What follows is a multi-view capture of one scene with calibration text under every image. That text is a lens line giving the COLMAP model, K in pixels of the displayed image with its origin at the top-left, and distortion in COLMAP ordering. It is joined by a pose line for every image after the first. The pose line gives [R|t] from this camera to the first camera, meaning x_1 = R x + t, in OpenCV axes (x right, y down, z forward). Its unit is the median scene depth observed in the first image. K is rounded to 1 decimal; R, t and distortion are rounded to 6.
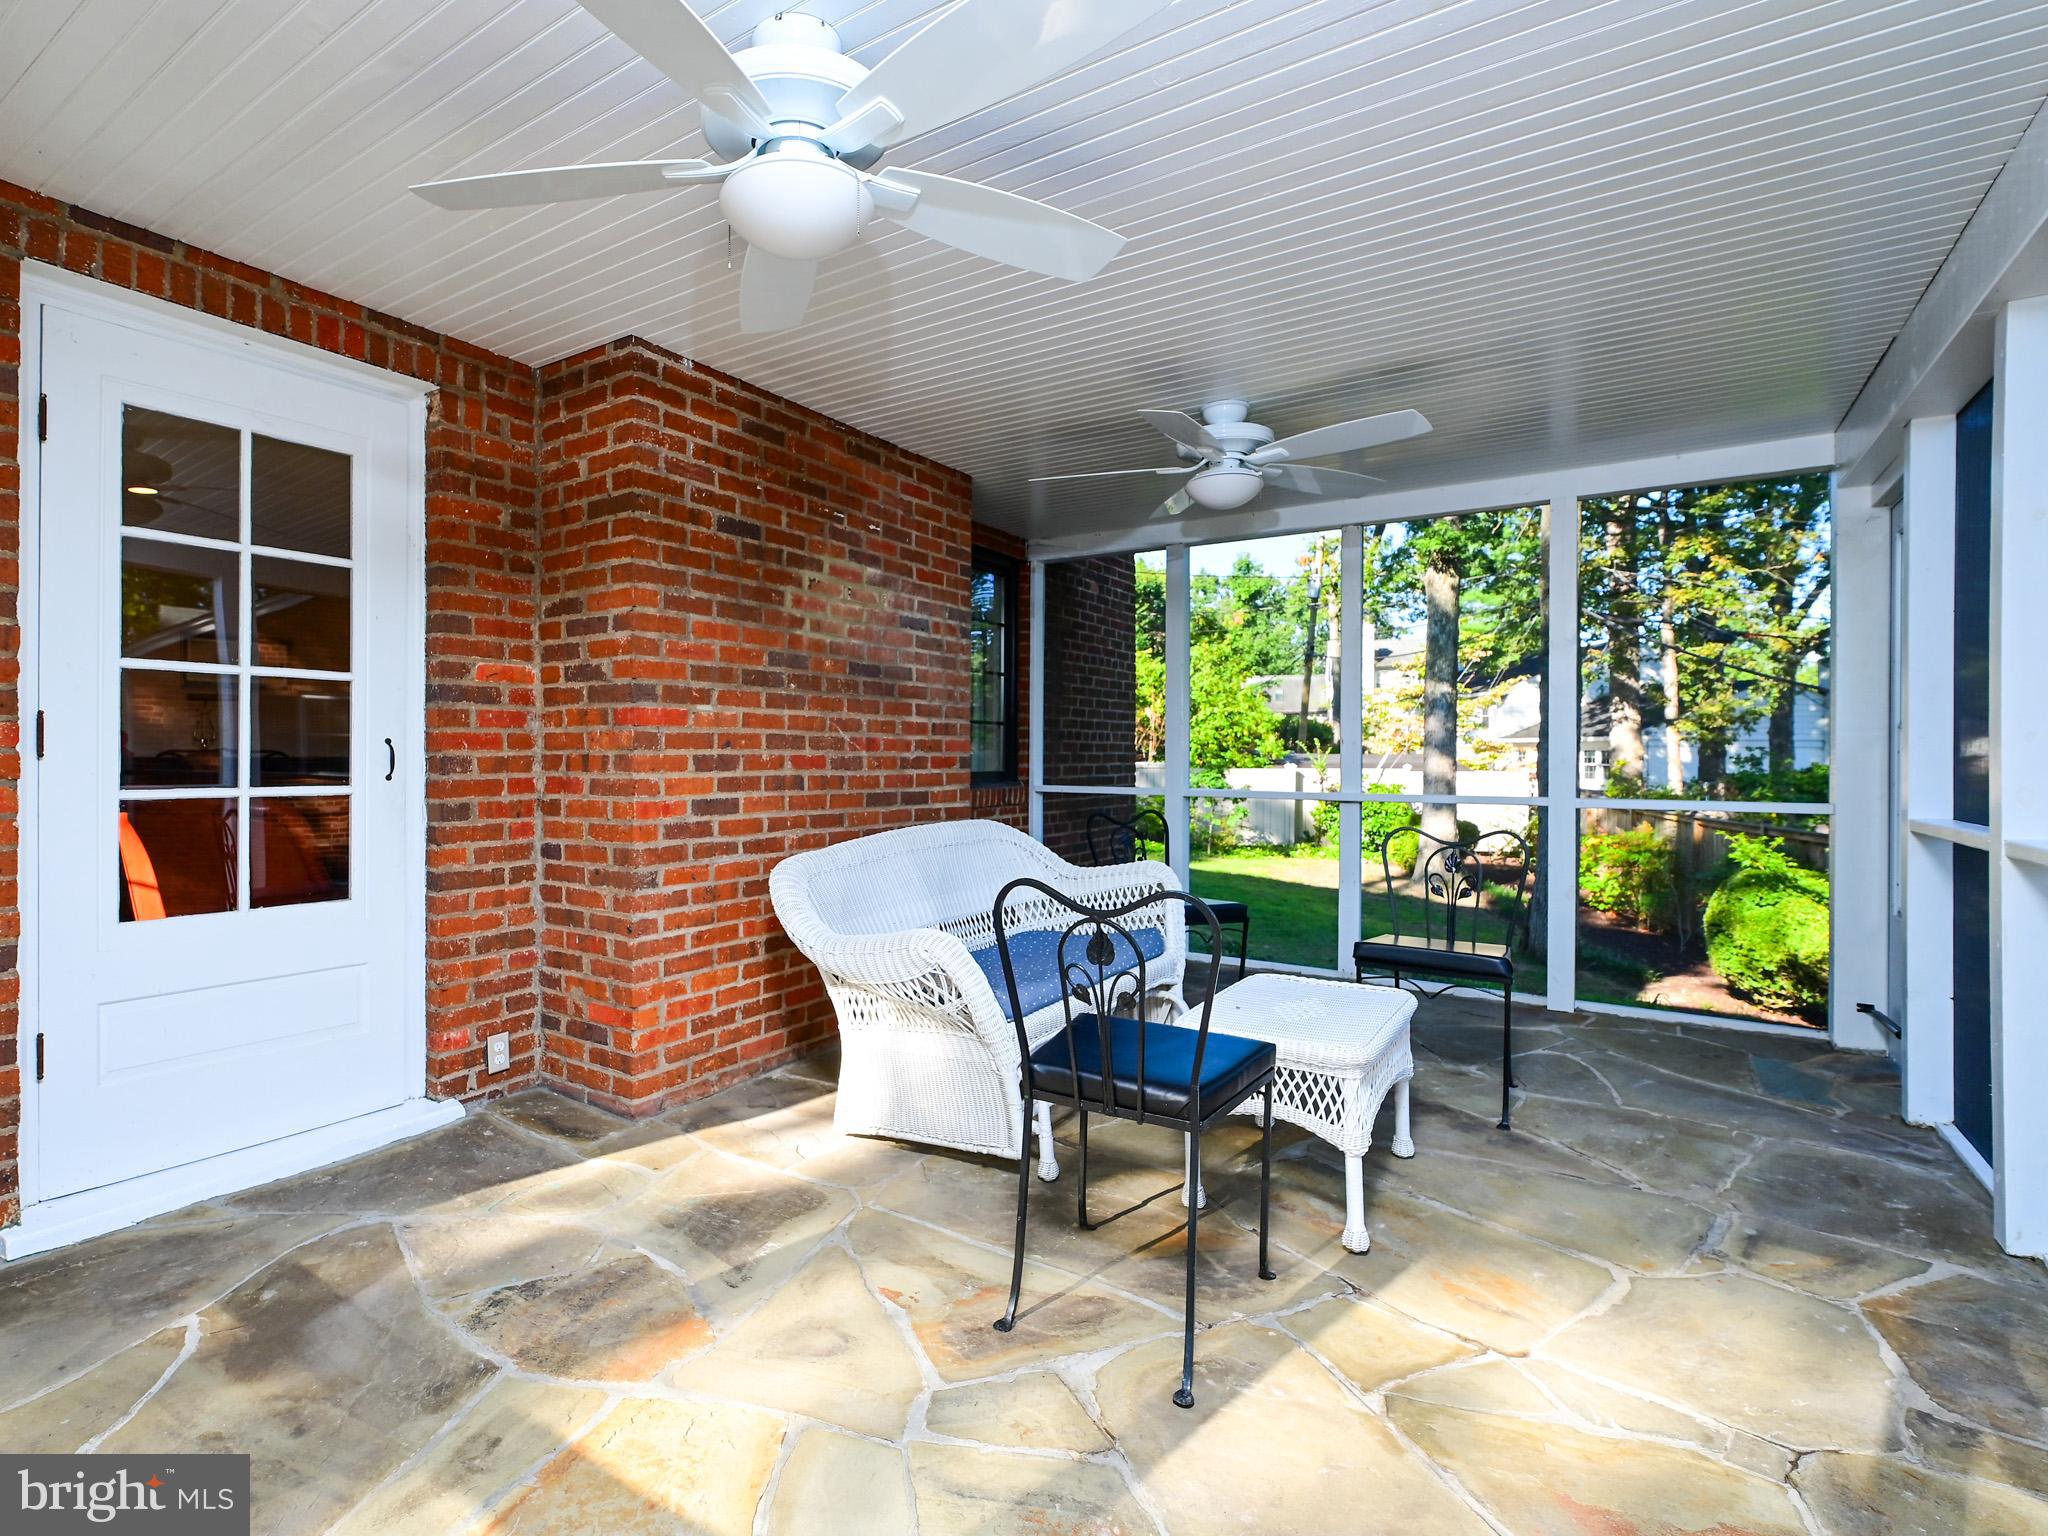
lens RADIAL K [[980.0, 0, 1017.6], [0, 980.0, 759.0], [0, 0, 1]] dist [0.000282, -0.000303]
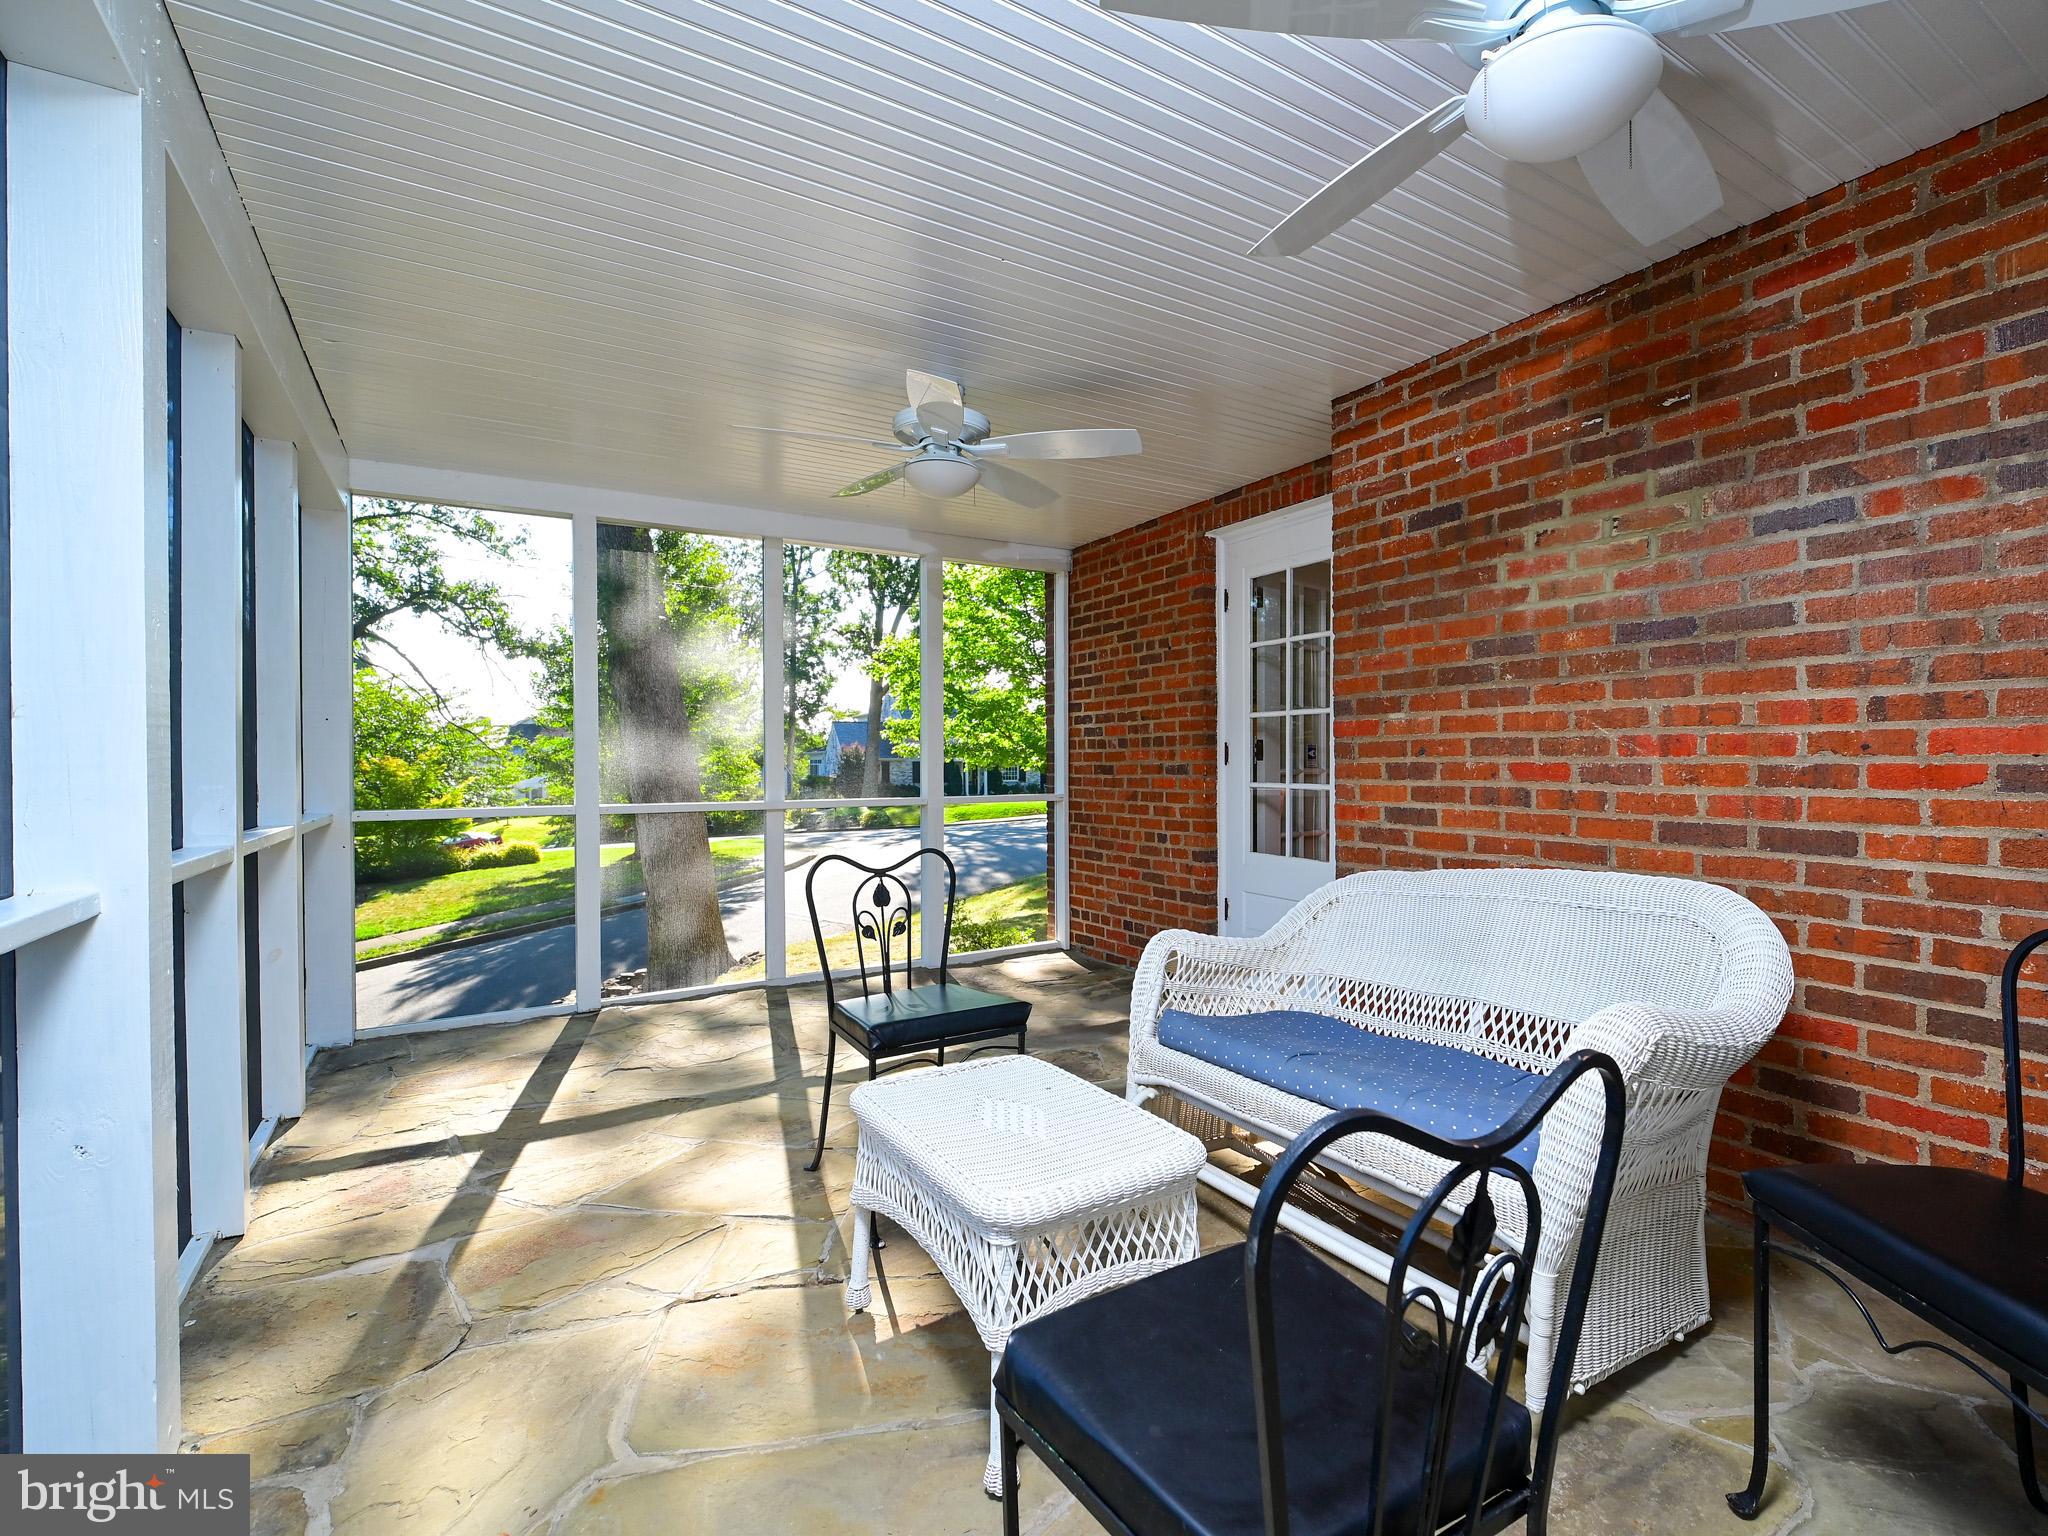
lens RADIAL K [[980.0, 0, 1019.8], [0, 980.0, 773.0], [0, 0, 1]] dist [0.000282, -0.000303]
pose [[-0.472843, 0.007528, -0.881115, 0.701687], [-0.001951, 0.999952, 0.009590, -0.002579], [0.881145, 0.006254, -0.472806, 1.071308]]
